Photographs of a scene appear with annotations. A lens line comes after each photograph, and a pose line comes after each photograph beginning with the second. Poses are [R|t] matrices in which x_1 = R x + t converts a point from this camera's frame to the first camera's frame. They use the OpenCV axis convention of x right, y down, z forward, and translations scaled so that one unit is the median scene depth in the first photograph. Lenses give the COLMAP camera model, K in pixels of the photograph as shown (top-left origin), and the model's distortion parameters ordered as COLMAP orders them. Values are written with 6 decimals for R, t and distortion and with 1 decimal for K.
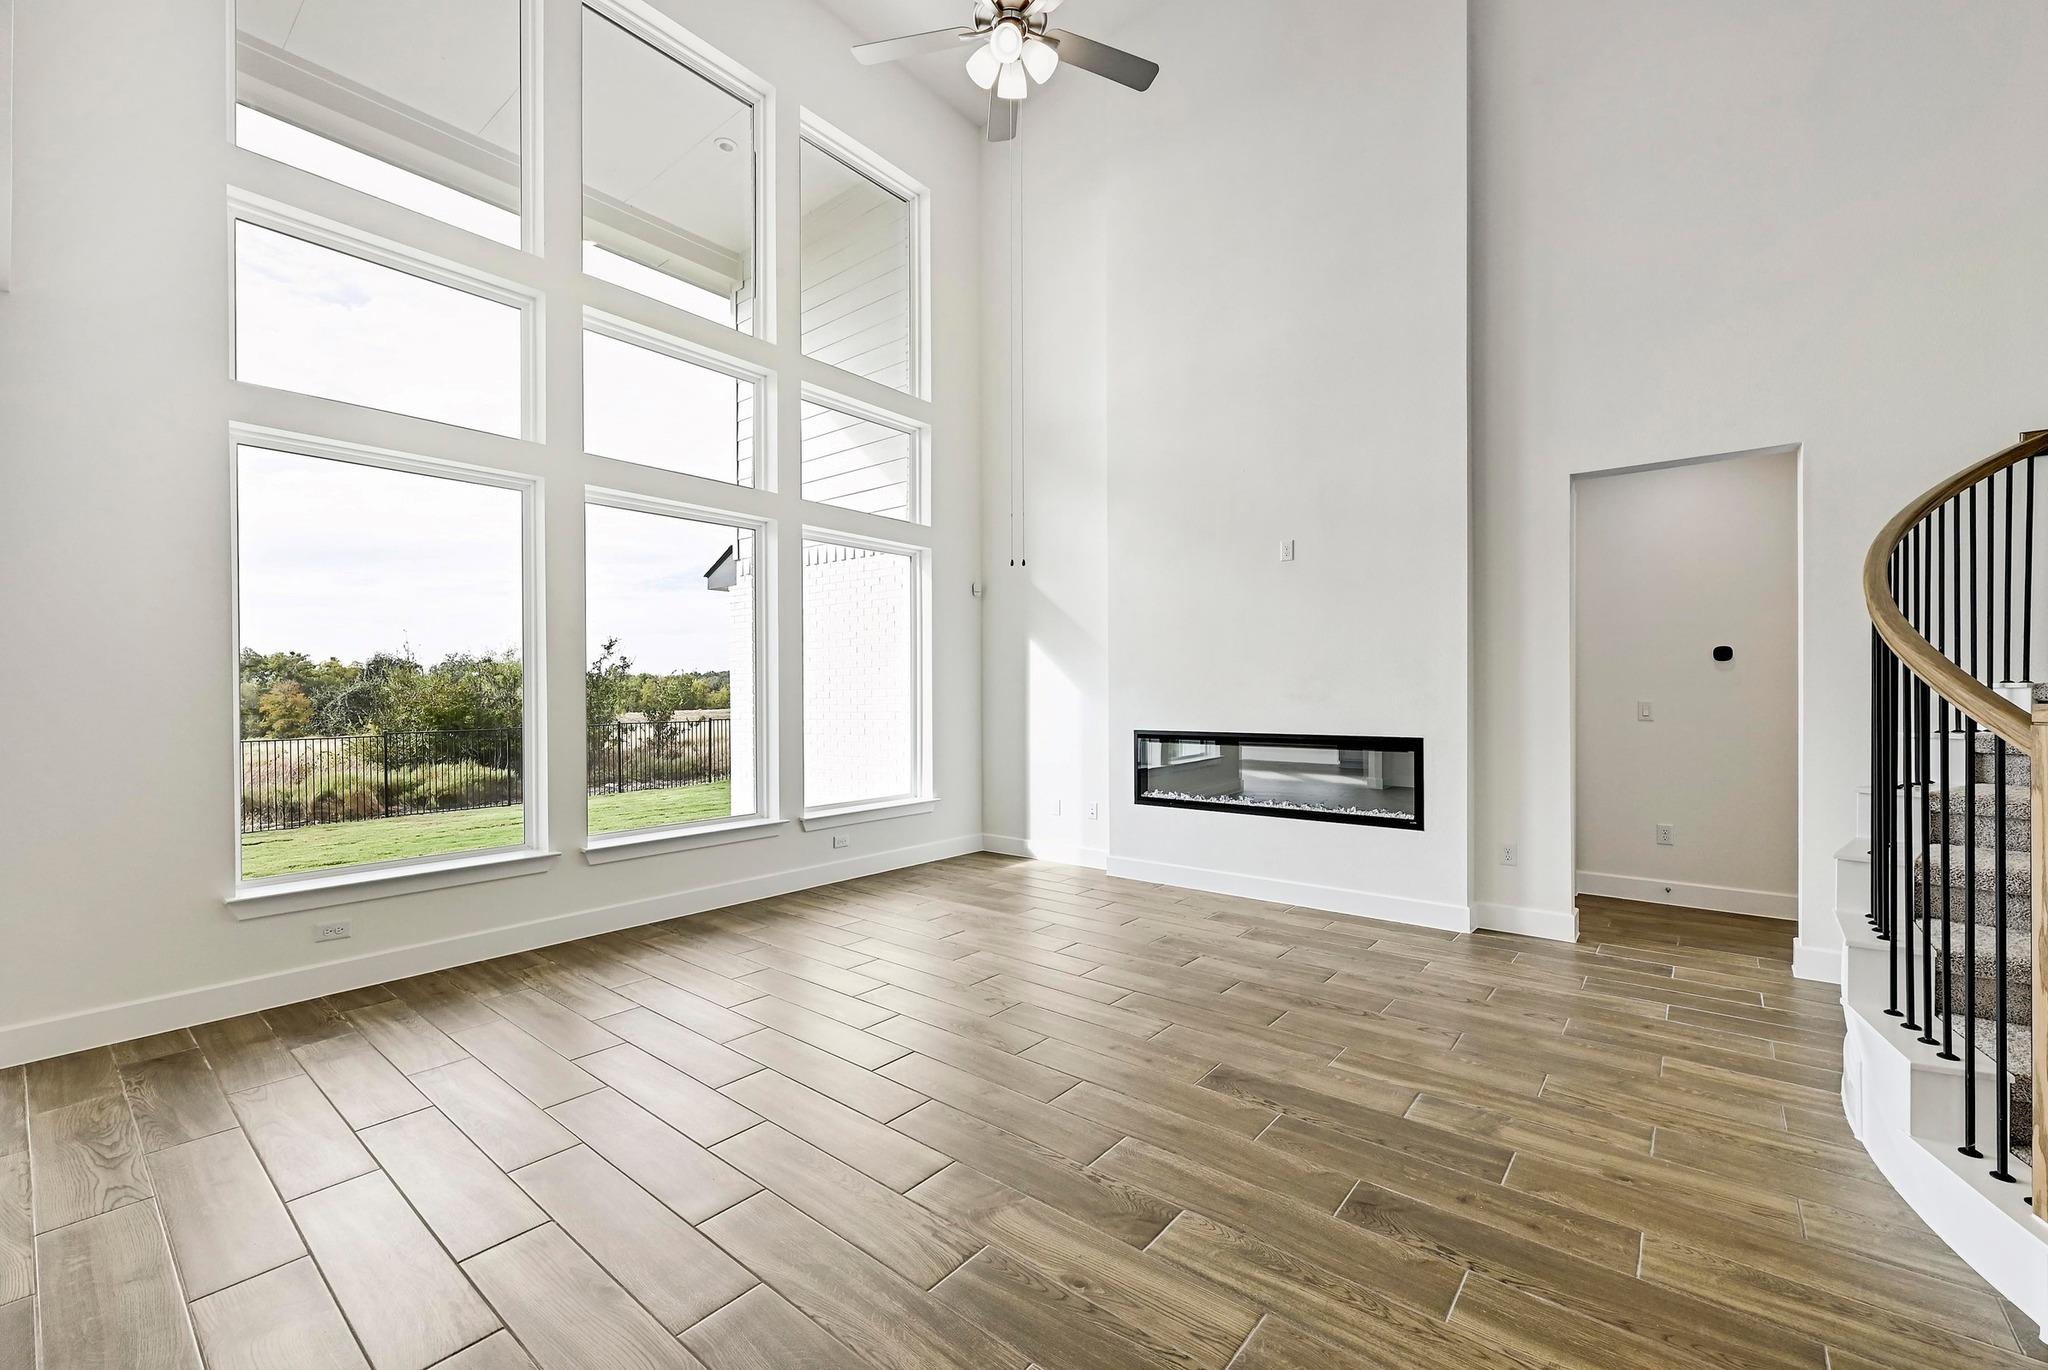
lens RADIAL K [[821.1, 0, 1023.2], [0, 821.1, 682.2], [0, 0, 1]] dist [-0.000327, -0.001025]
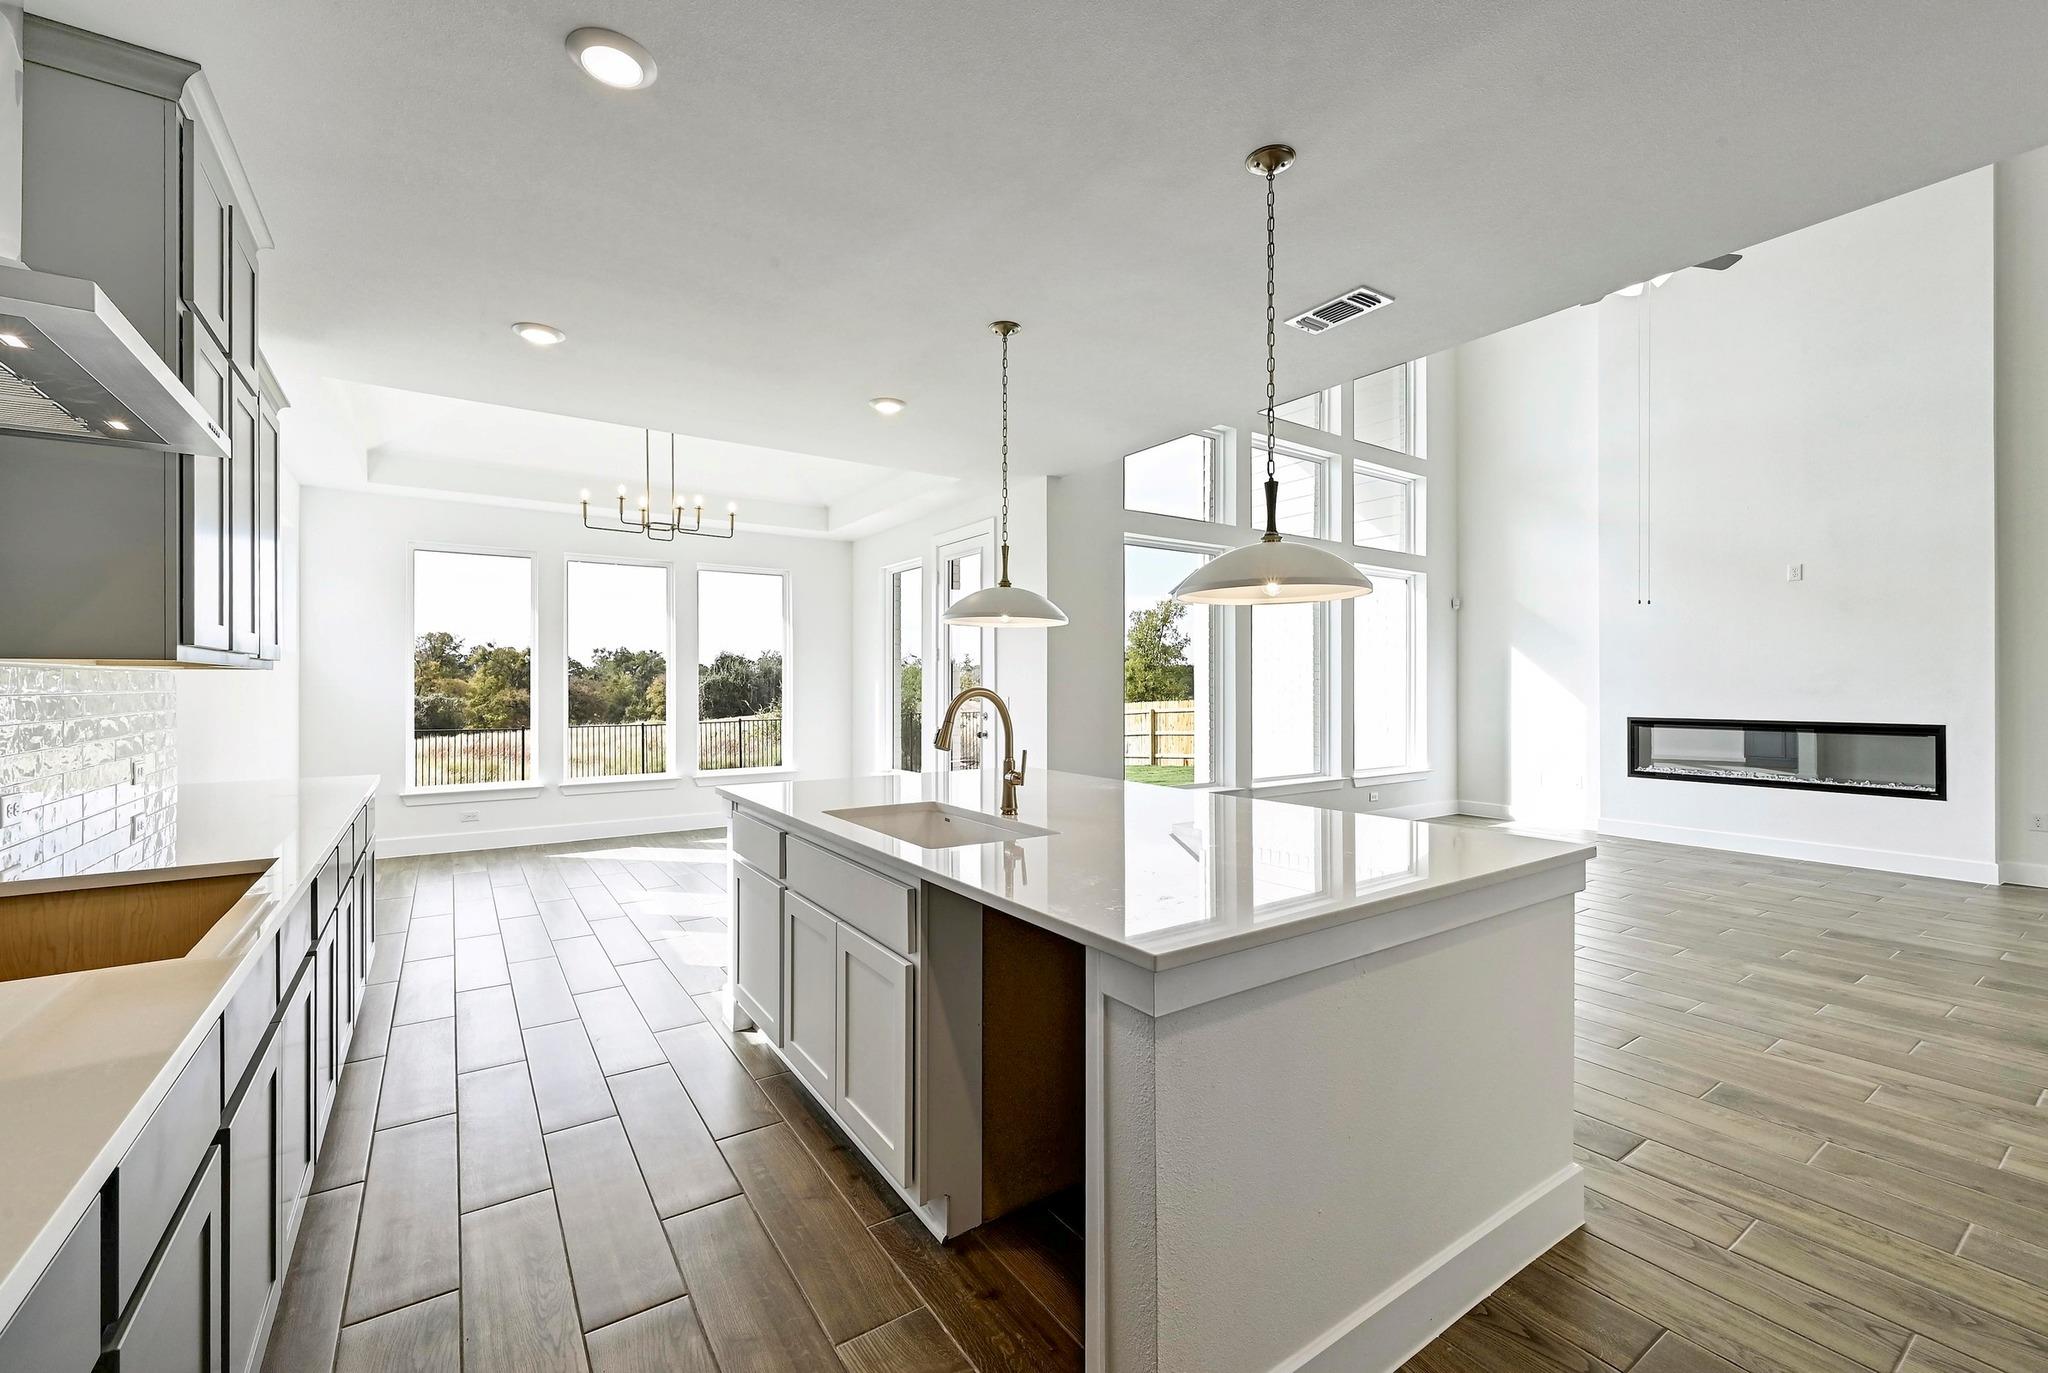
lens RADIAL K [[821.1, 0, 1023.0], [0, 821.1, 685.4], [0, 0, 1]] dist [-0.000327, -0.001025]
pose [[0.957050, 0.003395, -0.289903, -0.355498], [0.000263, 0.999921, 0.012578, -0.005478], [0.289923, -0.012114, 0.956973, -0.422839]]
